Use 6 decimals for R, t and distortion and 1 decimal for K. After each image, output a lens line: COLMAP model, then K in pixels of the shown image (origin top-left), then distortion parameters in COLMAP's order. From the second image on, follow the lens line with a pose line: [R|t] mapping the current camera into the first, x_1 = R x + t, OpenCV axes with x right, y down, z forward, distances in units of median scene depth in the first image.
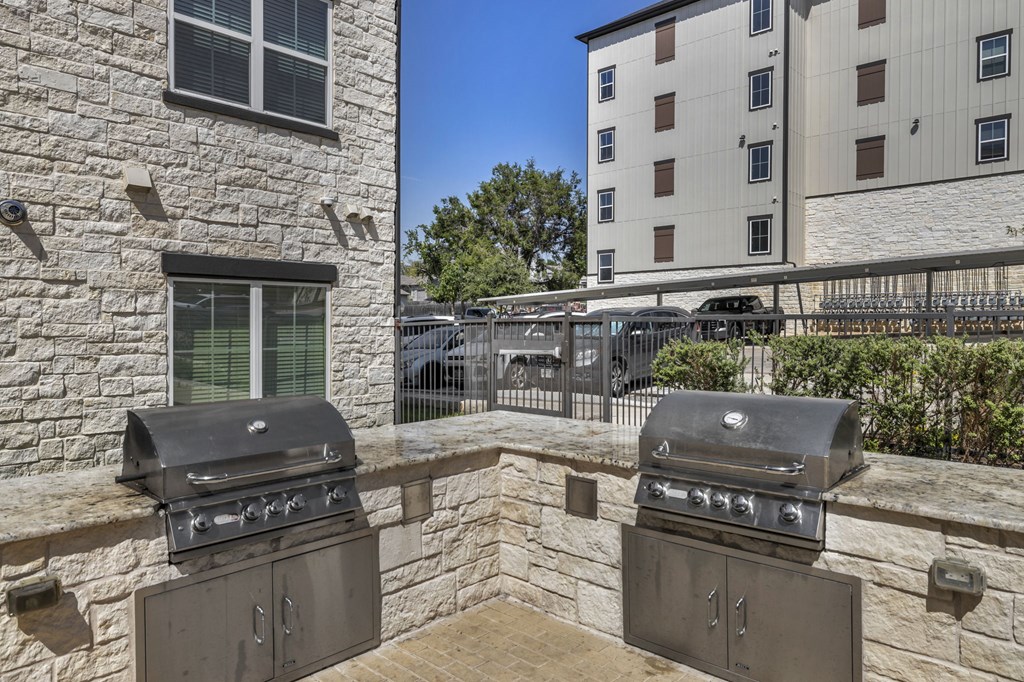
lens RADIAL K [[675.8, 0, 514.7], [0, 675.8, 347.1], [0, 0, 1]] dist [-0.041000, 0.001140]
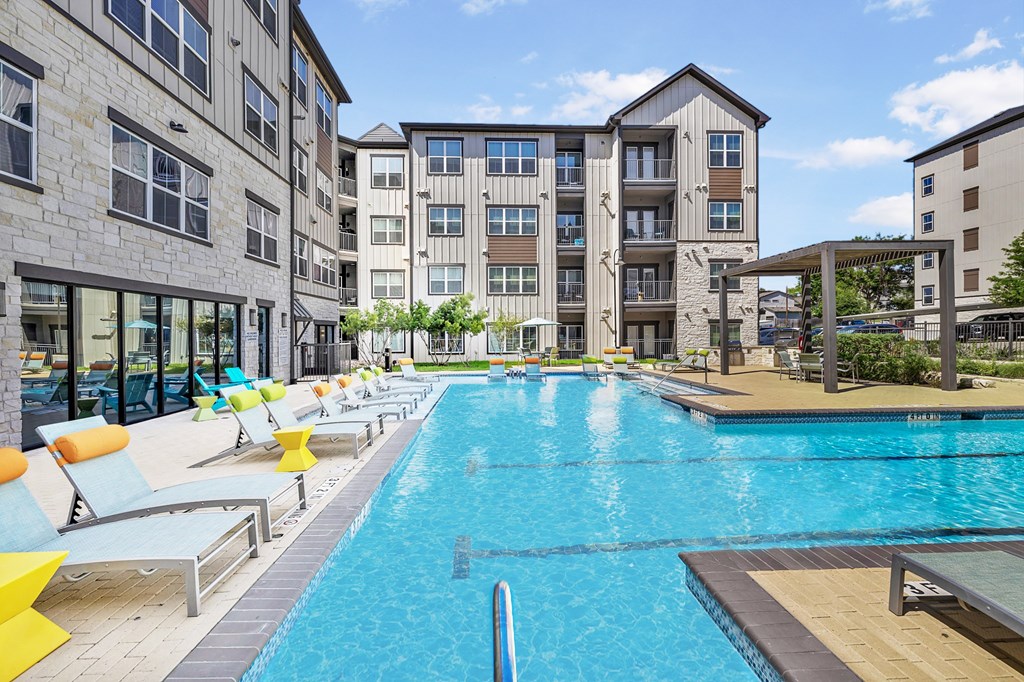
lens RADIAL K [[451.0, 0, 515.2], [0, 451.0, 332.1], [0, 0, 1]] dist [0.010849, -0.001074]
pose [[0.731430, -0.006318, -0.681887, 0.682799], [-0.015567, 0.999542, -0.025960, 0.069999], [0.681738, 0.029603, 0.730997, -2.247218]]
